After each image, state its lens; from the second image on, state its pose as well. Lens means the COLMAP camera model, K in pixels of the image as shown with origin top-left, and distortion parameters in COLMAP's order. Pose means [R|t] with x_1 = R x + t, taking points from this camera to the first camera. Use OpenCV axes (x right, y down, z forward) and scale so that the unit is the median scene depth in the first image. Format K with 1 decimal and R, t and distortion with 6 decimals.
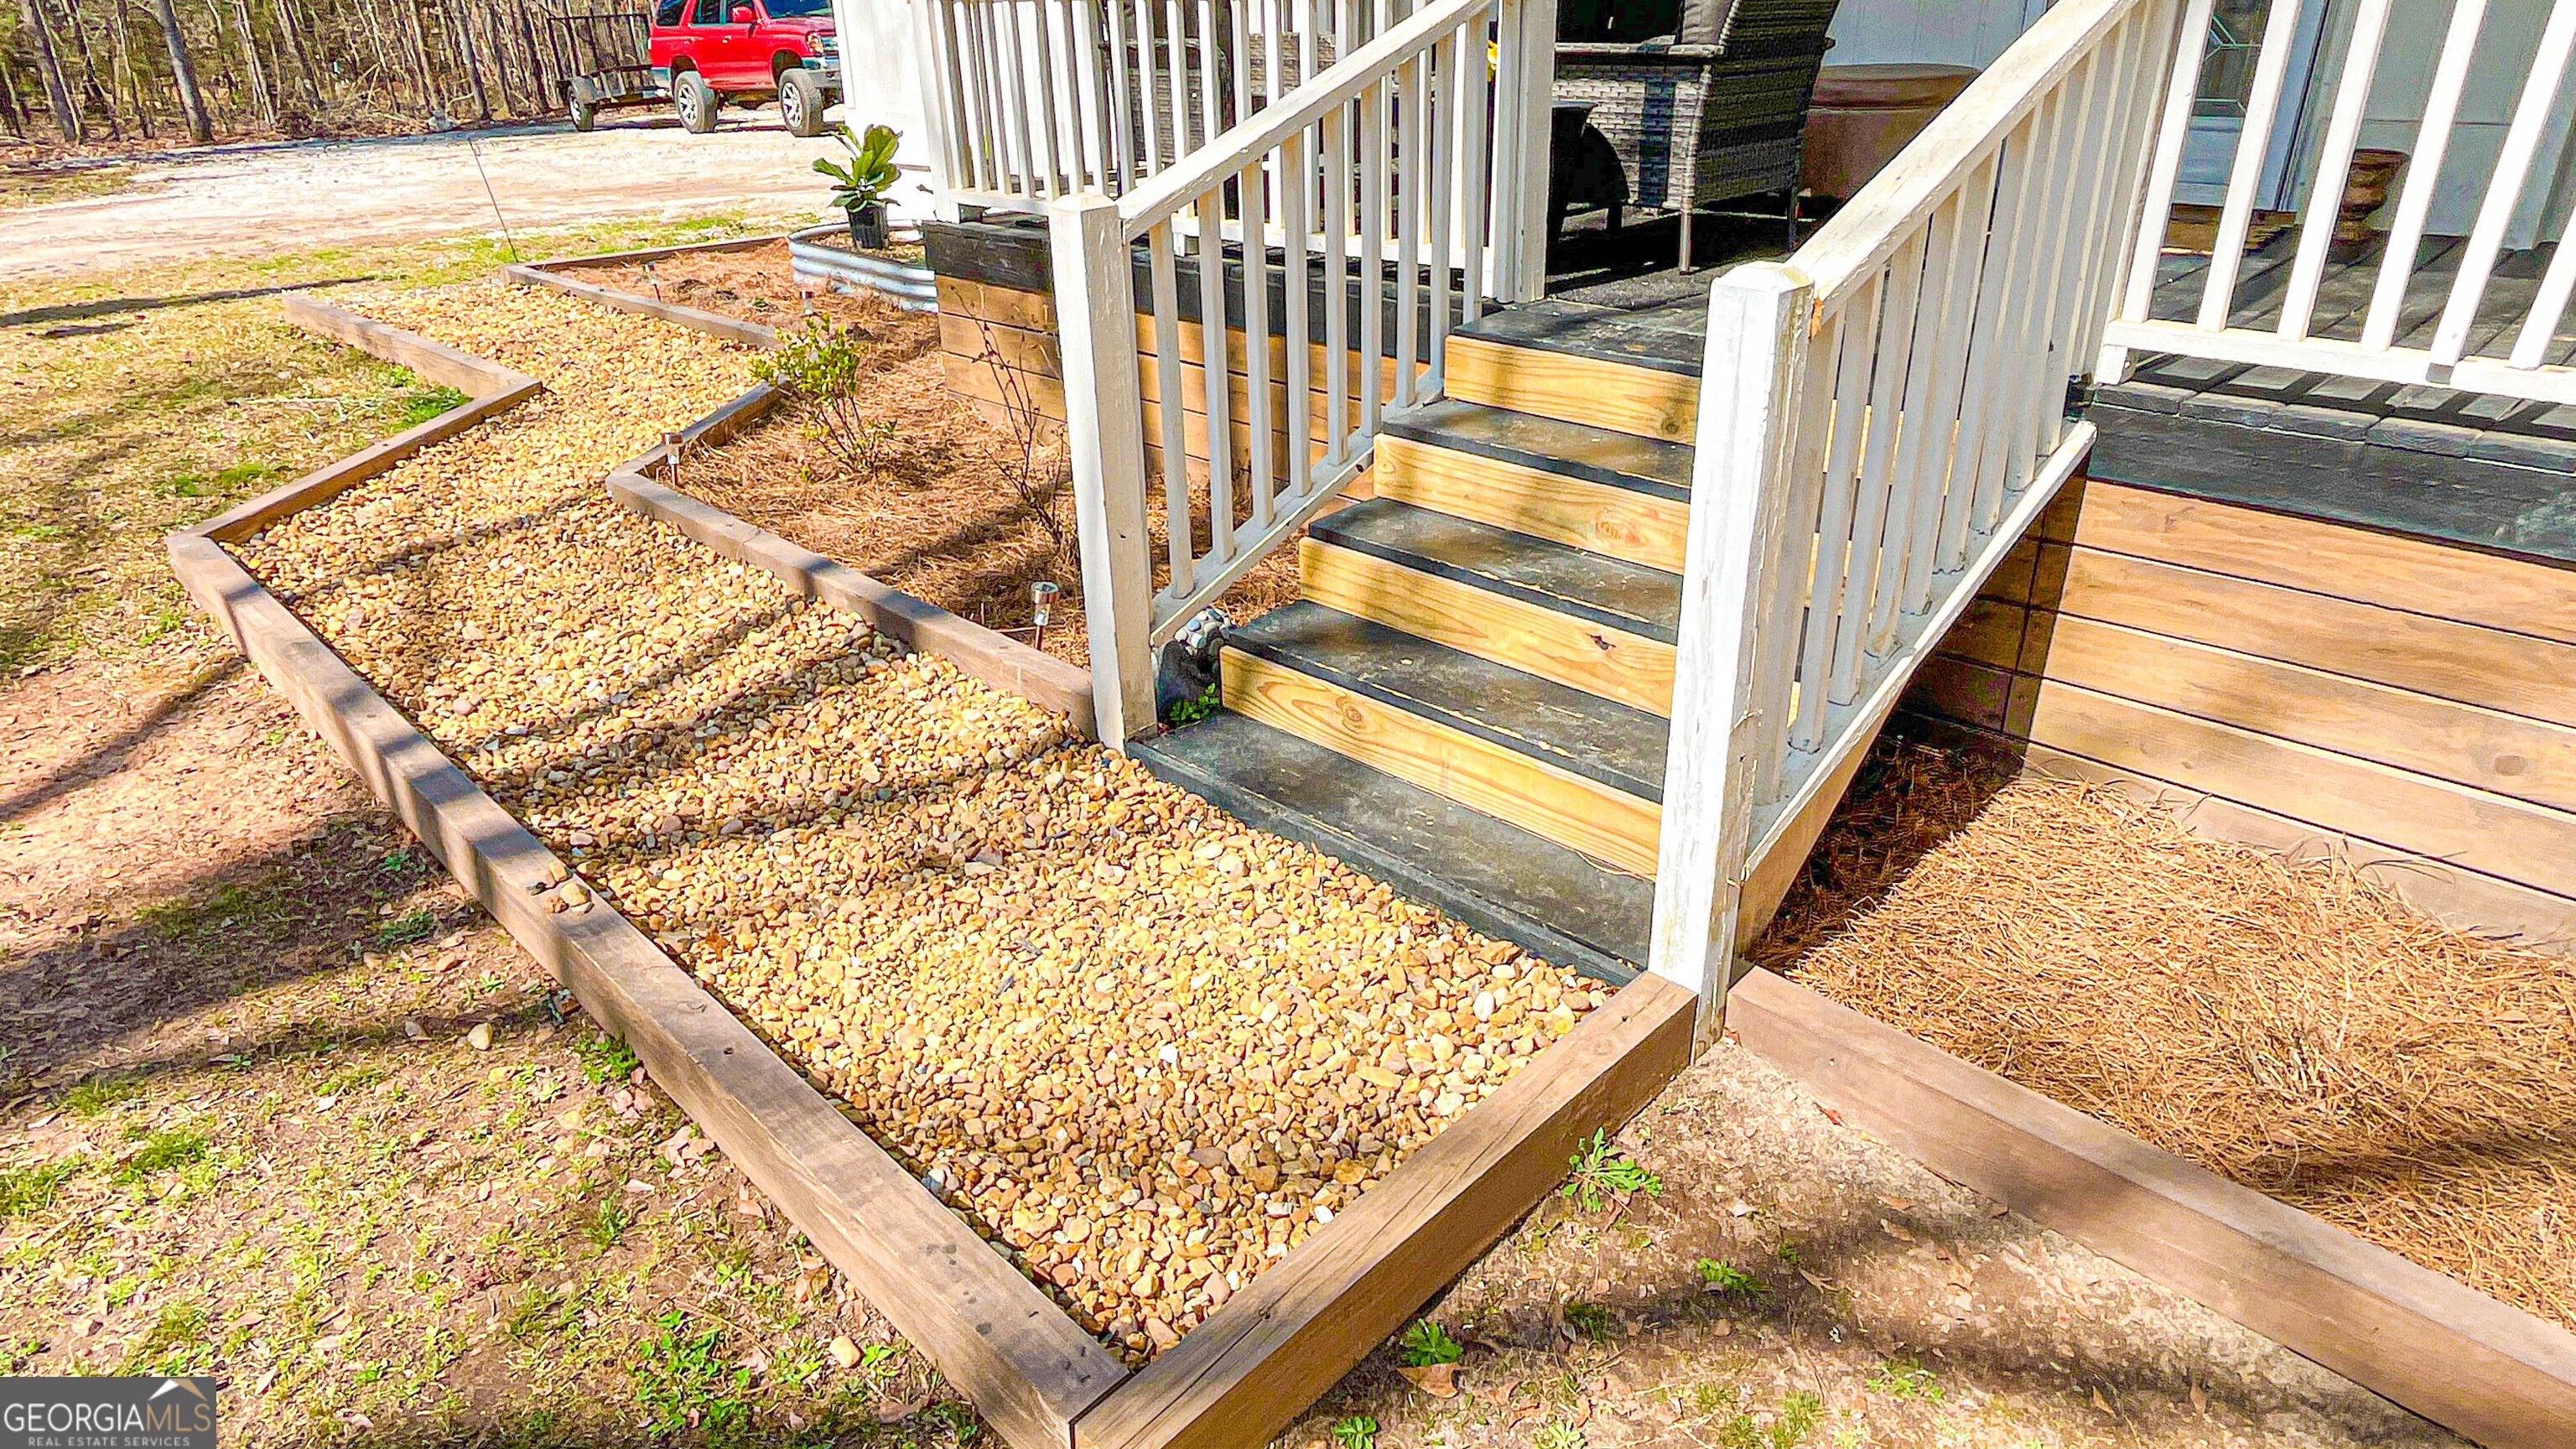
lens RADIAL K [[1485.7, 0, 1288.0], [0, 1485.7, 724.5], [0, 0, 1]] dist [-0.003347, -0.001510]
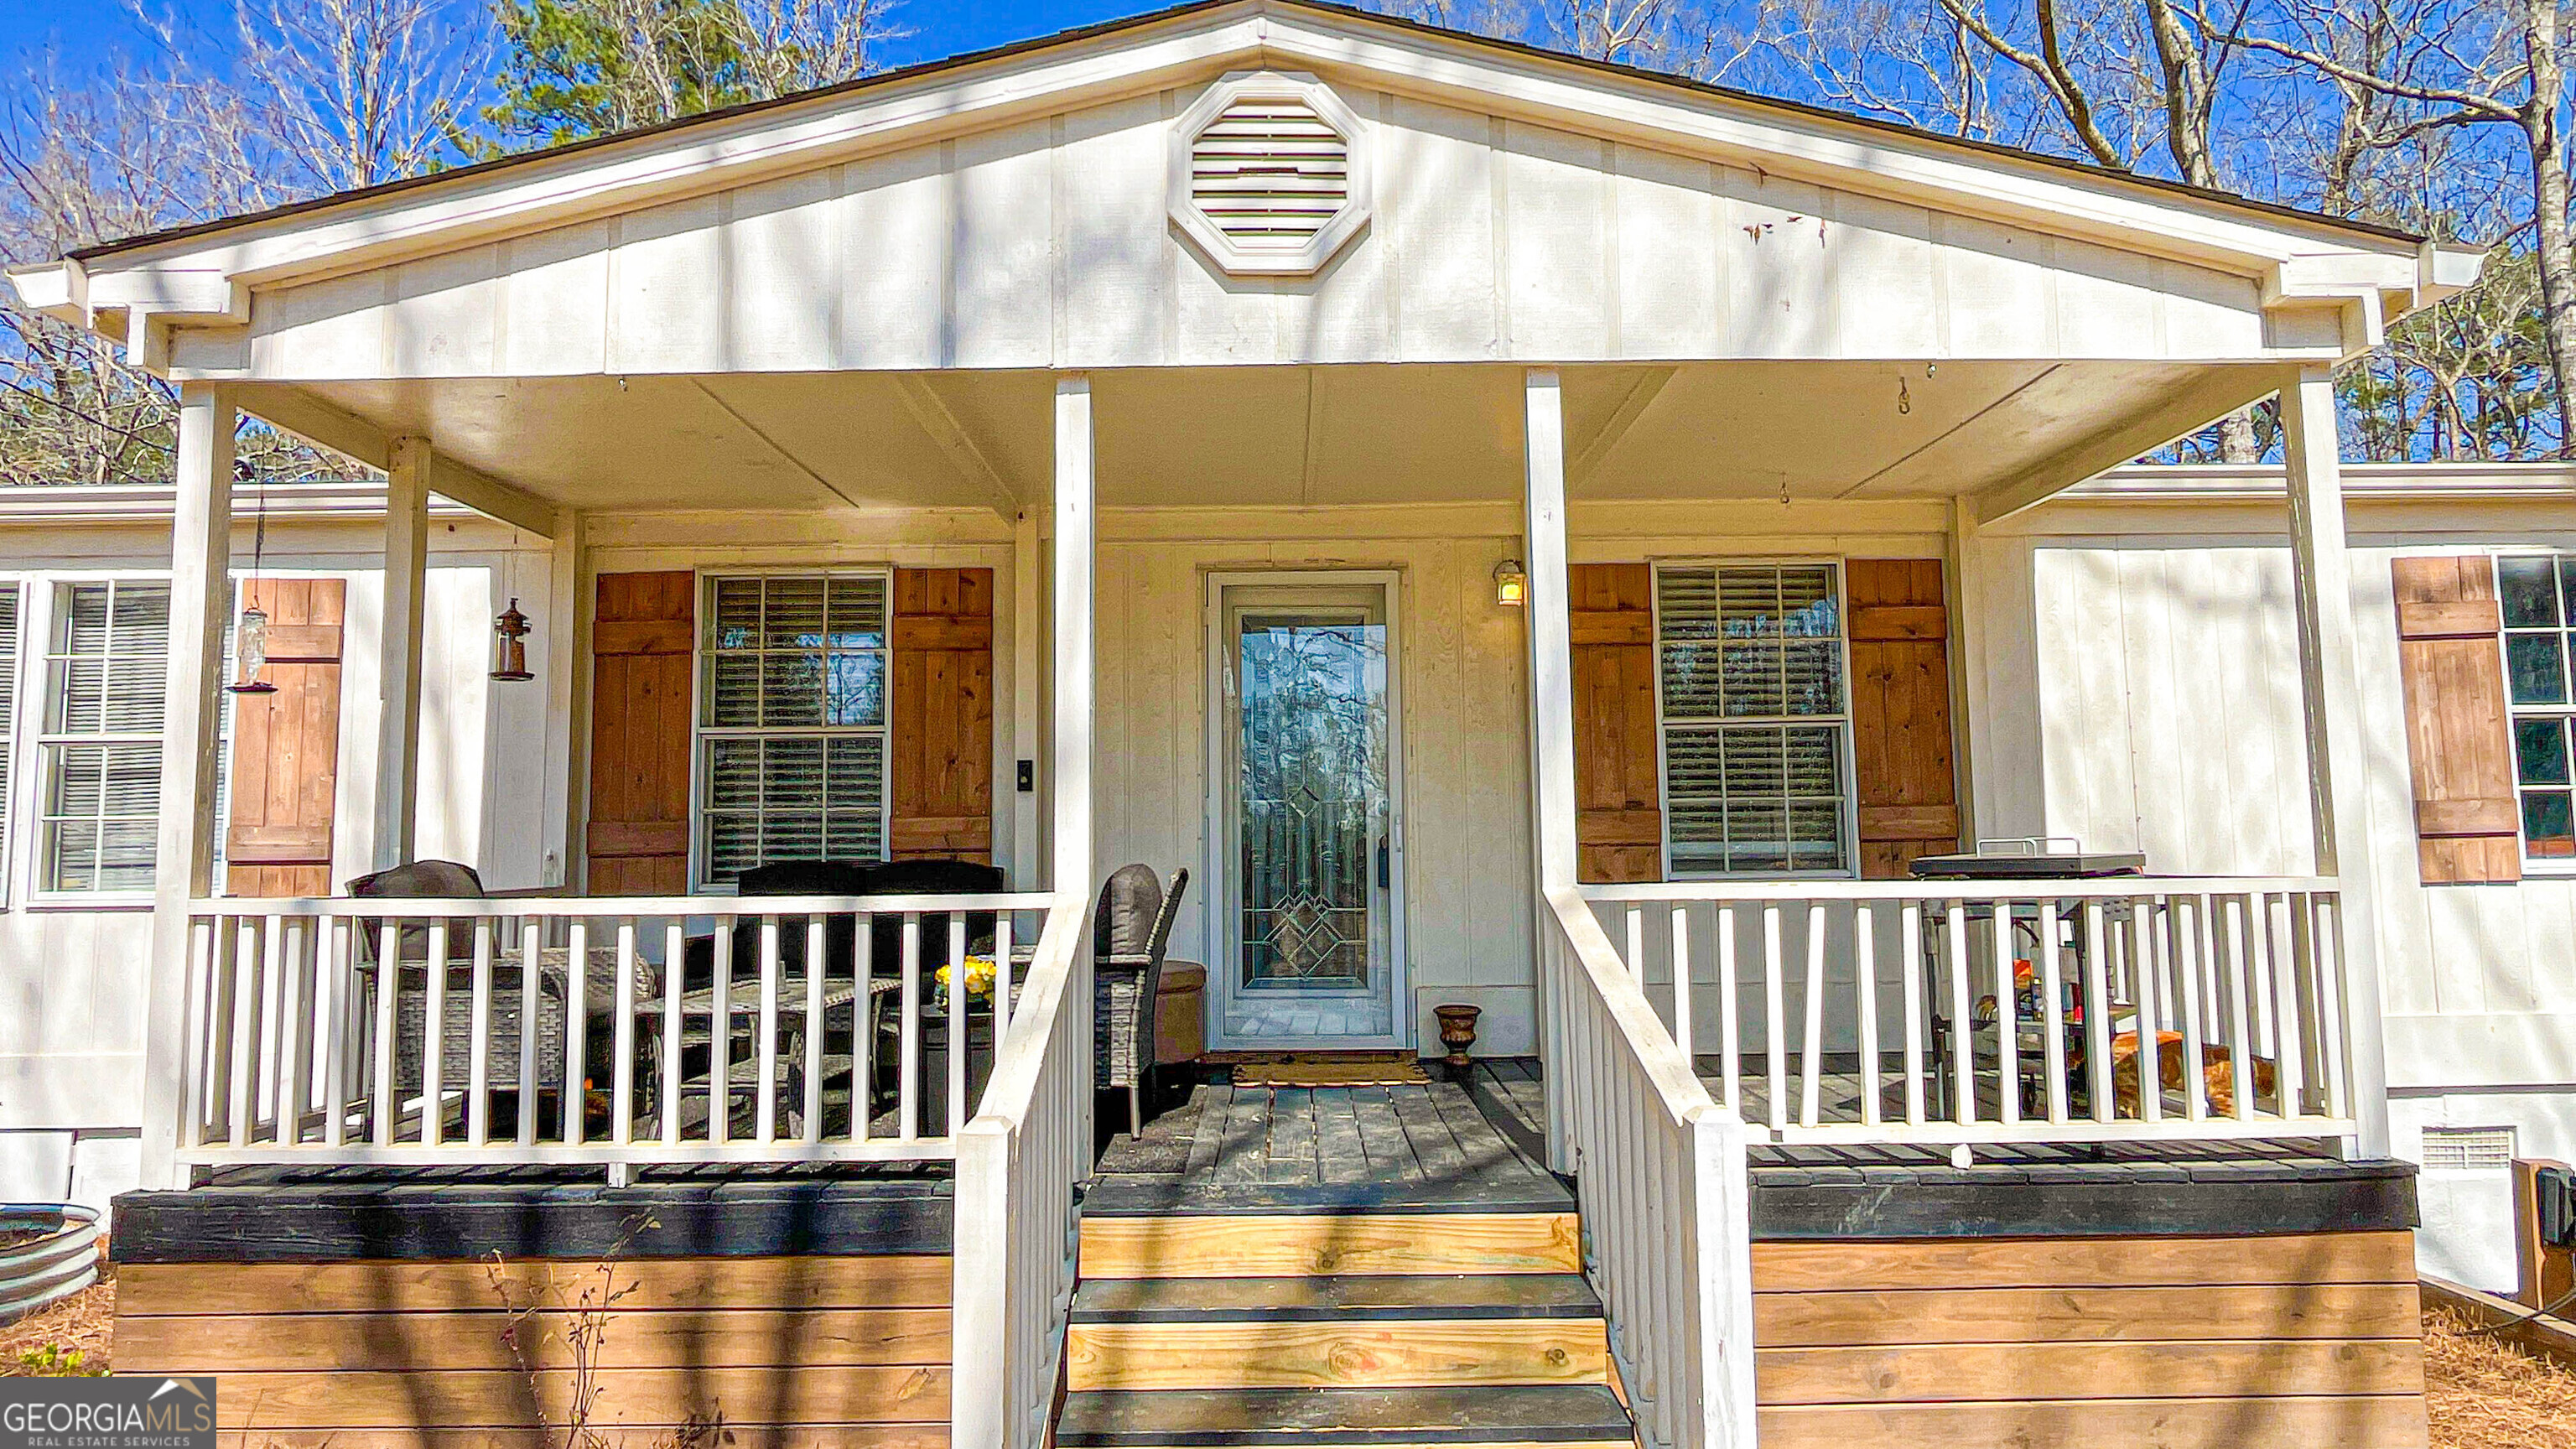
lens RADIAL K [[1518.6, 0, 1281.2], [0, 1518.6, 708.6], [0, 0, 1]] dist [-0.001127, -0.001203]
pose [[0.722171, 0.075114, 0.687624, -0.548501], [0.303084, 0.859218, -0.412170, -0.080850], [-0.621778, 0.506065, 0.597737, 0.067741]]
